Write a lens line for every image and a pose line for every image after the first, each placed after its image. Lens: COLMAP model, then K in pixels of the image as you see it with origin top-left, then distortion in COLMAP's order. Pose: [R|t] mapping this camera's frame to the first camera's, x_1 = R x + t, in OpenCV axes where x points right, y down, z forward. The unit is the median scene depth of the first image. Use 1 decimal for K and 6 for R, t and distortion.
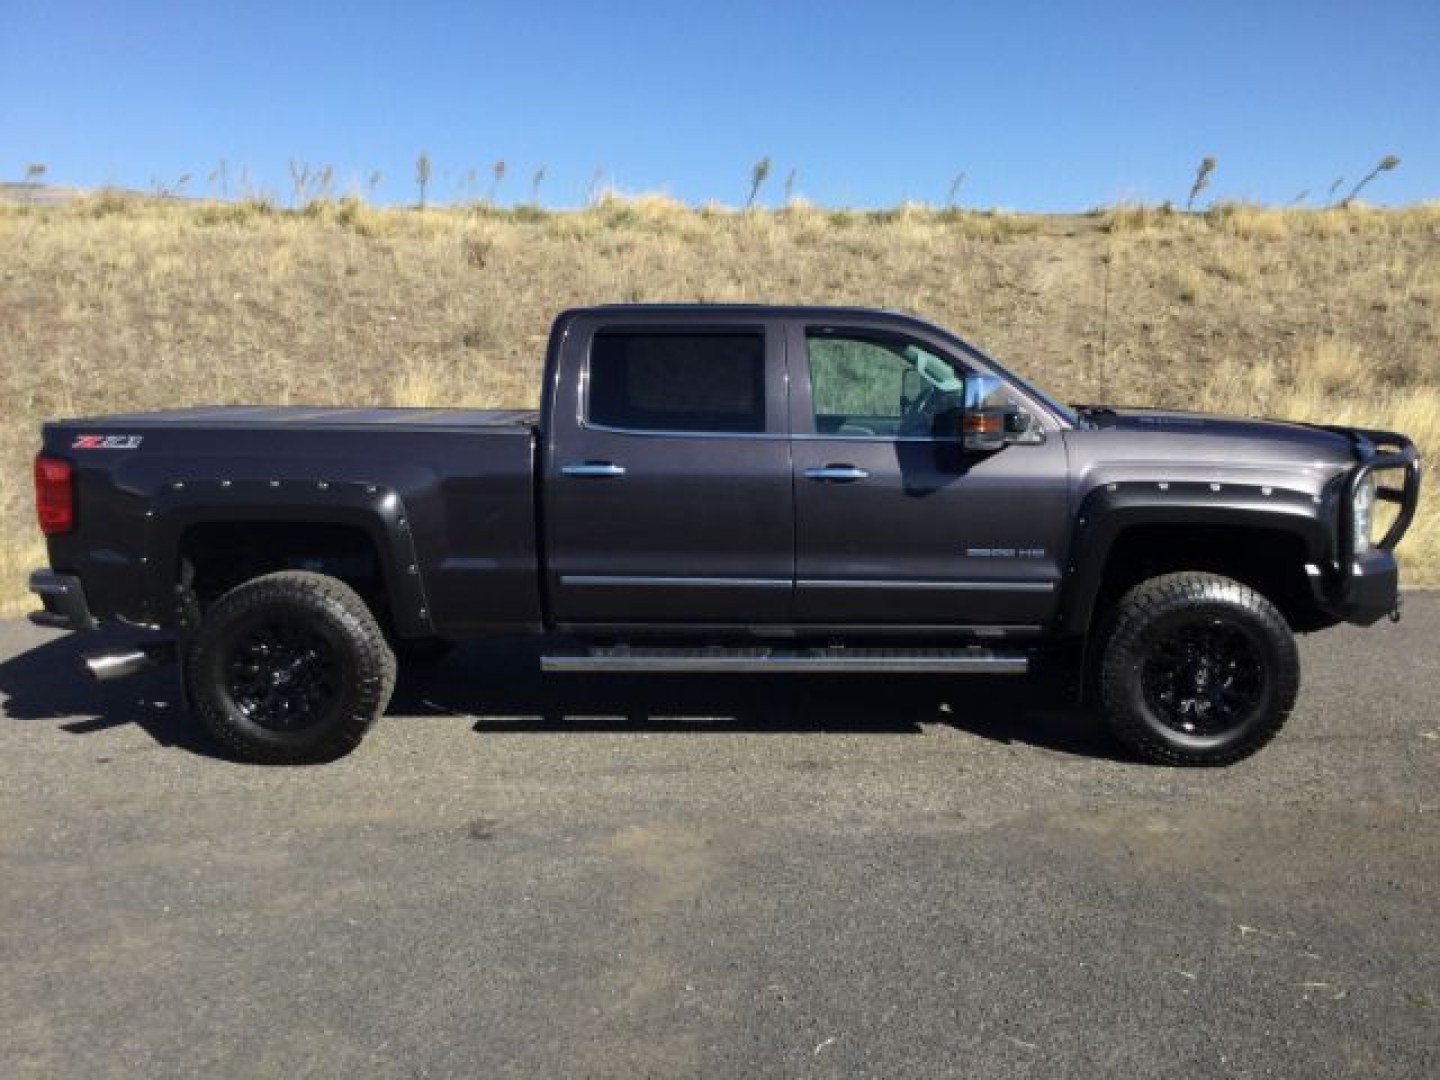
lens RADIAL K [[1290.2, 0, 723.9], [0, 1290.2, 564.6], [0, 0, 1]] dist [0.109565, -0.205117]
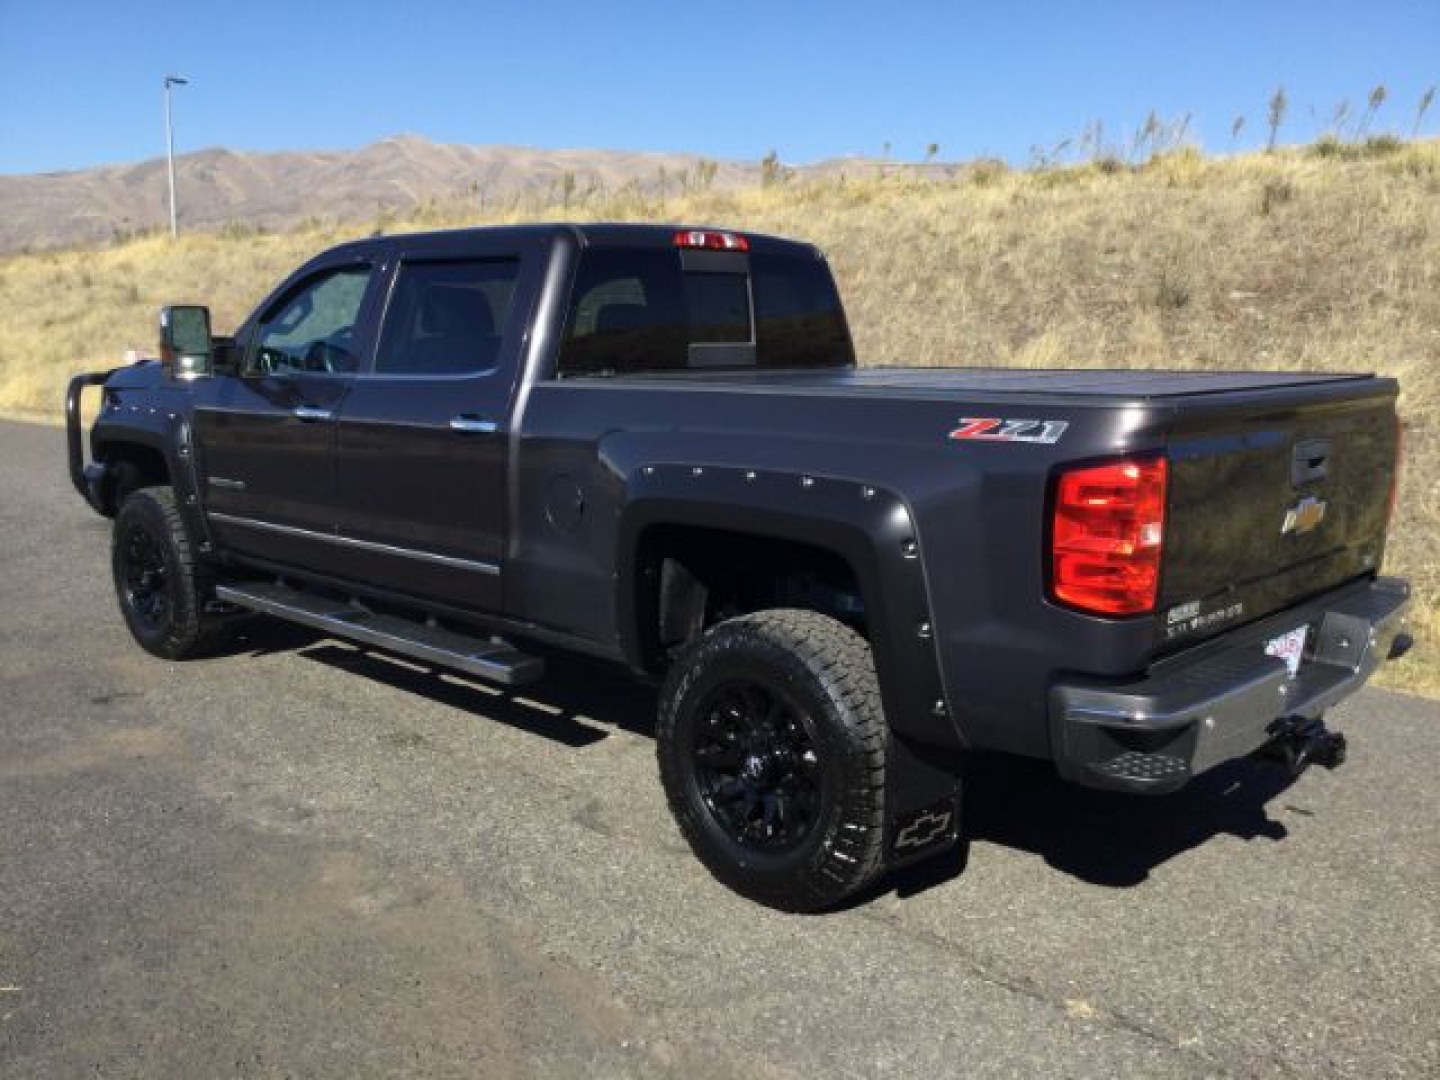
lens RADIAL K [[1290.2, 0, 723.9], [0, 1290.2, 564.6], [0, 0, 1]] dist [0.109565, -0.205117]
pose [[0.626395, 0.156876, -0.763557, 0.285355], [-0.142390, 0.986086, 0.085784, -0.024567], [0.766390, 0.054988, 0.640017, 0.186706]]
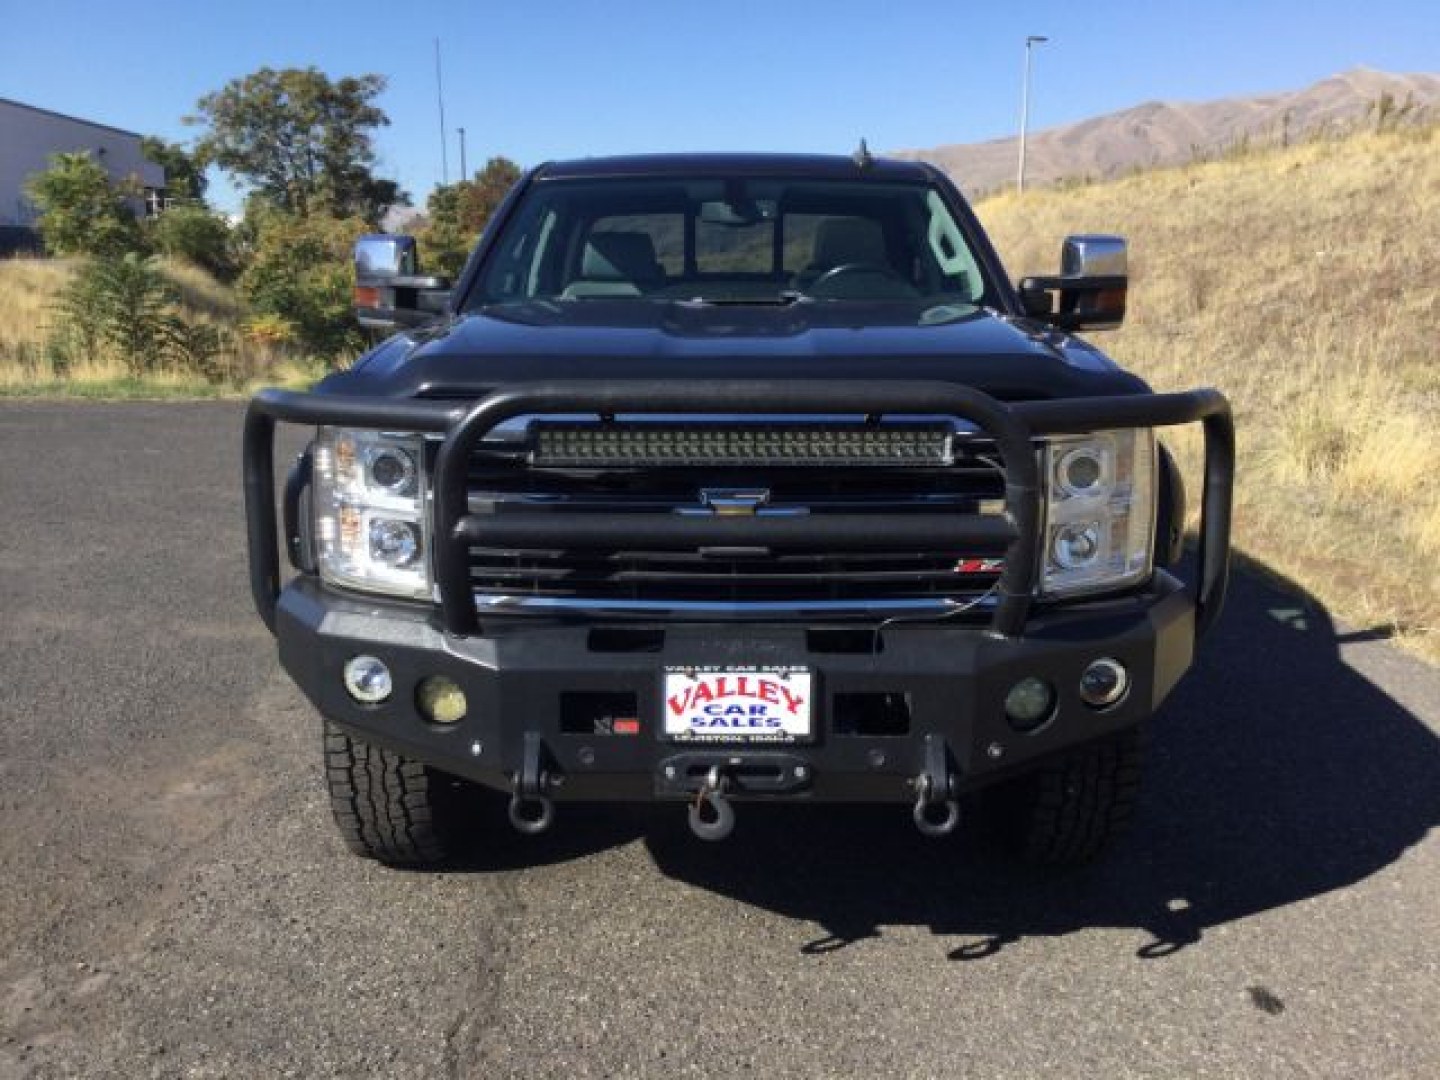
lens RADIAL K [[1290.2, 0, 723.9], [0, 1290.2, 564.6], [0, 0, 1]] dist [0.109565, -0.205117]
pose [[0.016478, 0.227336, -0.973677, 0.314042], [-0.162834, 0.961419, 0.221718, -0.049246], [0.986516, 0.154894, 0.052860, 0.358845]]
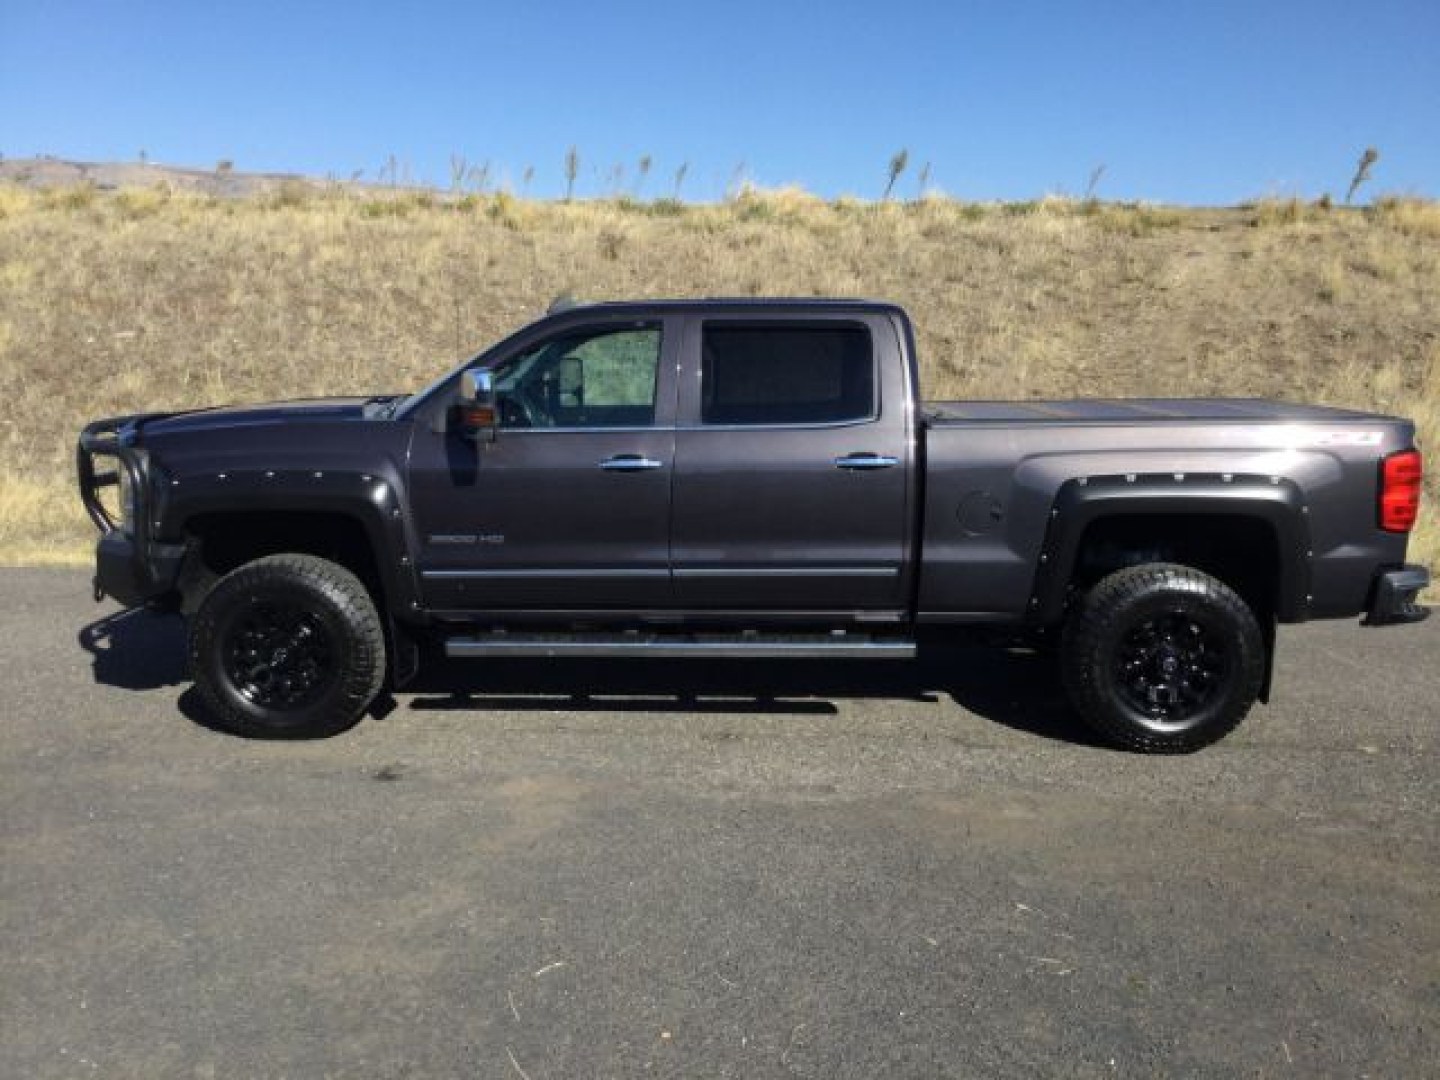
lens RADIAL K [[1290.2, 0, 723.9], [0, 1290.2, 564.6], [0, 0, 1]] dist [0.109565, -0.205117]
pose [[0.987062, 0.043871, -0.154220, 0.072052], [-0.042805, 0.999031, 0.010224, 0.001301], [0.154520, -0.003491, 0.987984, -0.014027]]
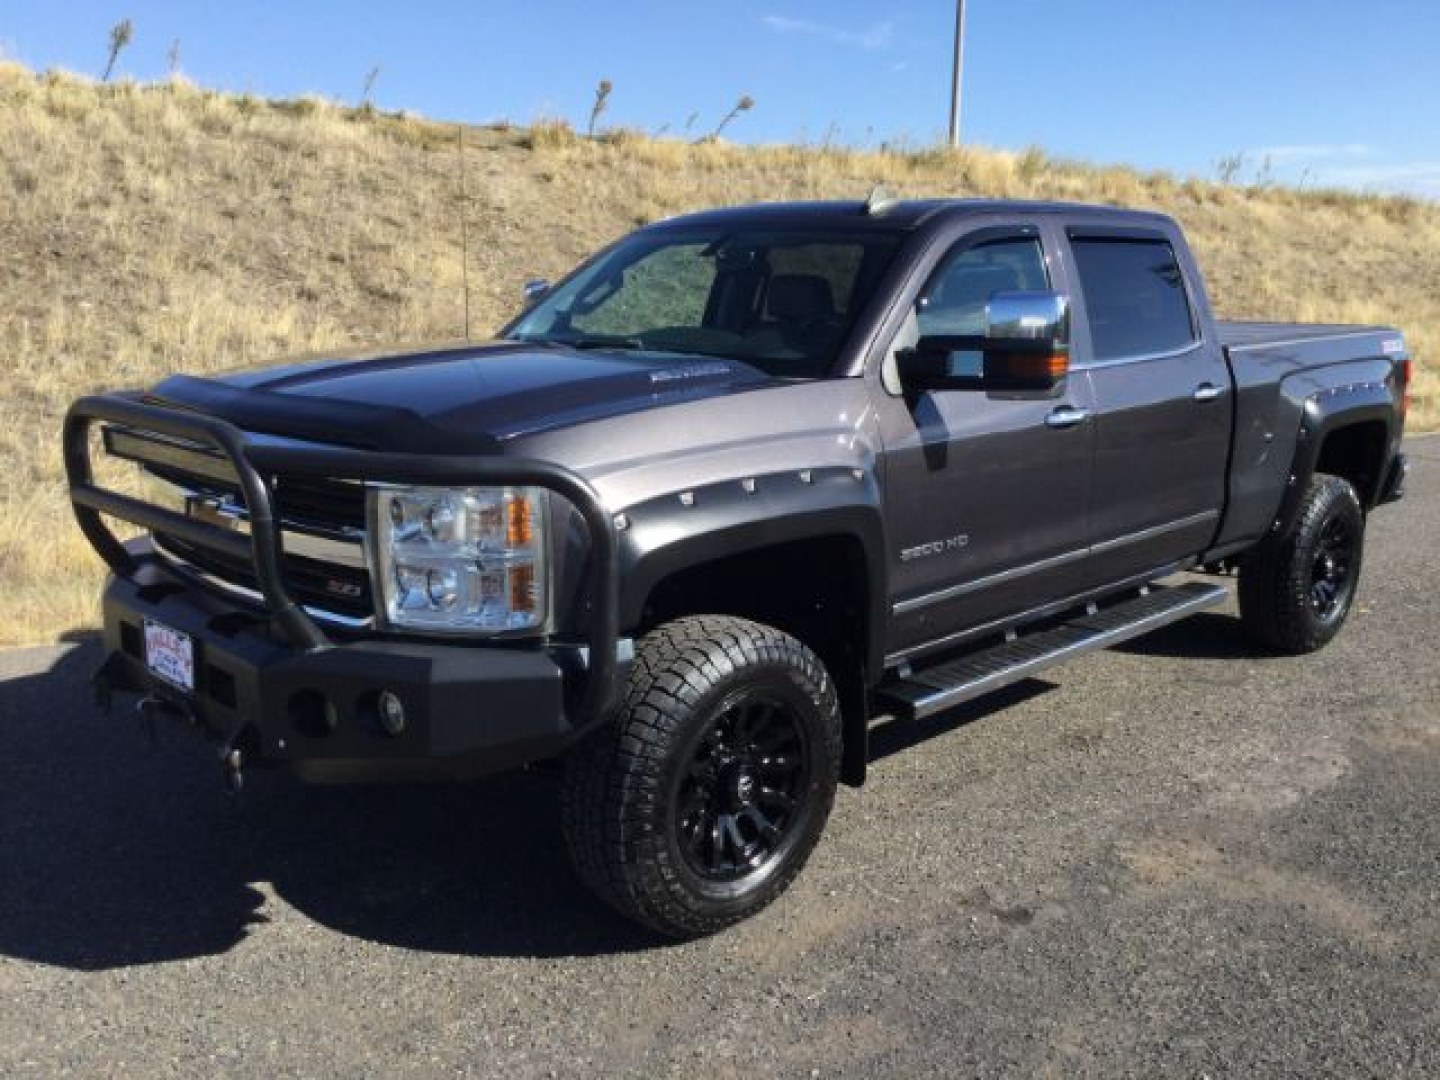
lens RADIAL K [[1290.2, 0, 723.9], [0, 1290.2, 564.6], [0, 0, 1]] dist [0.109565, -0.205117]
pose [[0.803946, -0.112762, 0.583913, -0.202023], [0.080220, 0.993448, 0.081400, -0.016833], [-0.589266, -0.018599, 0.807725, 0.140394]]
